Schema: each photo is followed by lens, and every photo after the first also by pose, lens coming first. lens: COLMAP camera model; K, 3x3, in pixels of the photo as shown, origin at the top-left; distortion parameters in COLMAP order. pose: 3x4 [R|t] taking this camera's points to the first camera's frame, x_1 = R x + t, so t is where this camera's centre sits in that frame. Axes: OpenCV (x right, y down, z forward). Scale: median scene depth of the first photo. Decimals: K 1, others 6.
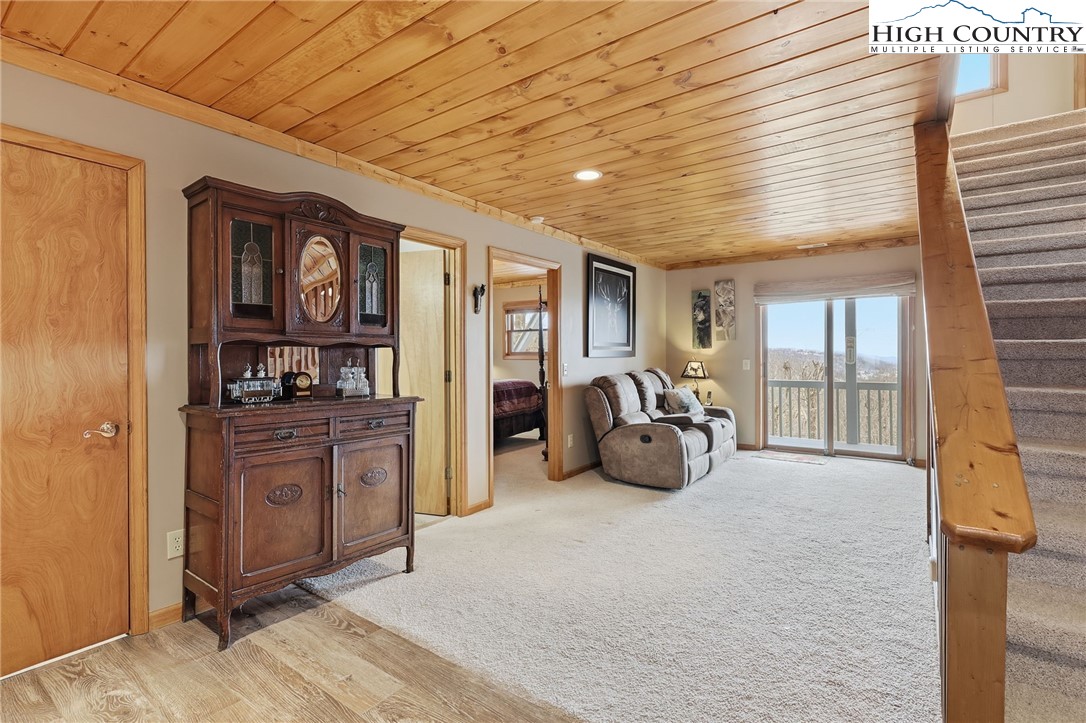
lens RADIAL K [[503.0, 0, 542.9], [0, 503.0, 353.9], [0, 0, 1]] dist [0.000258, 0.000460]
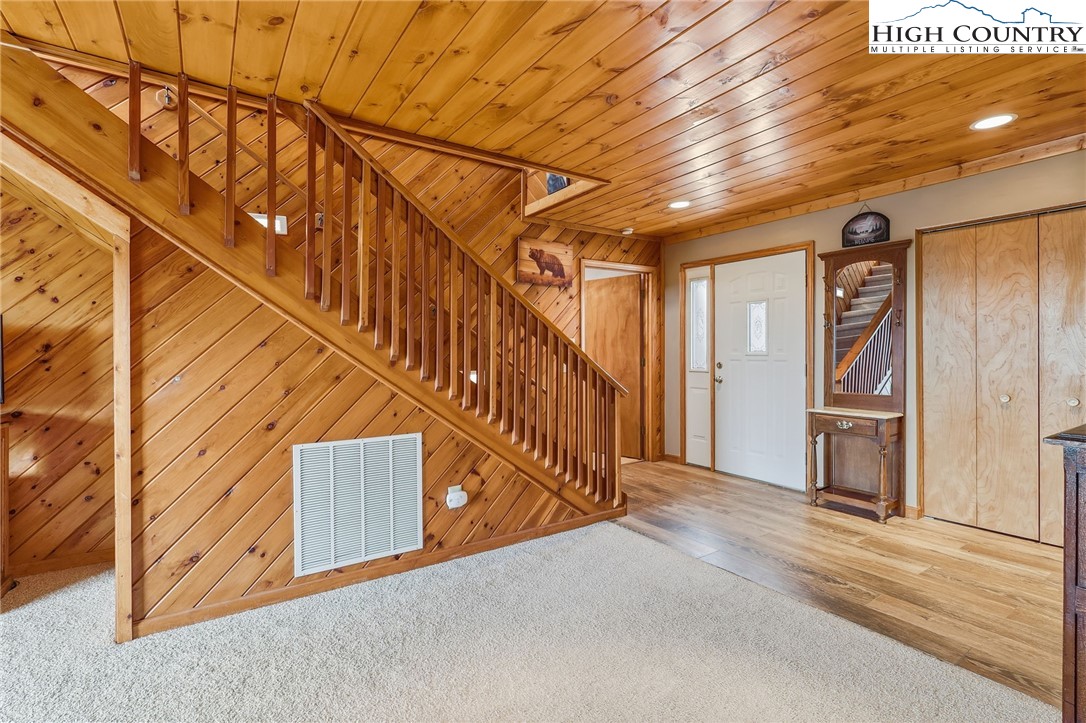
lens RADIAL K [[503.0, 0, 544.6], [0, 503.0, 354.6], [0, 0, 1]] dist [0.000258, 0.000460]
pose [[-0.940555, 0.005405, 0.339598, 0.021132], [0.008519, 0.999934, 0.007678, 0.002556], [-0.339534, 0.010115, -0.940539, 0.945313]]
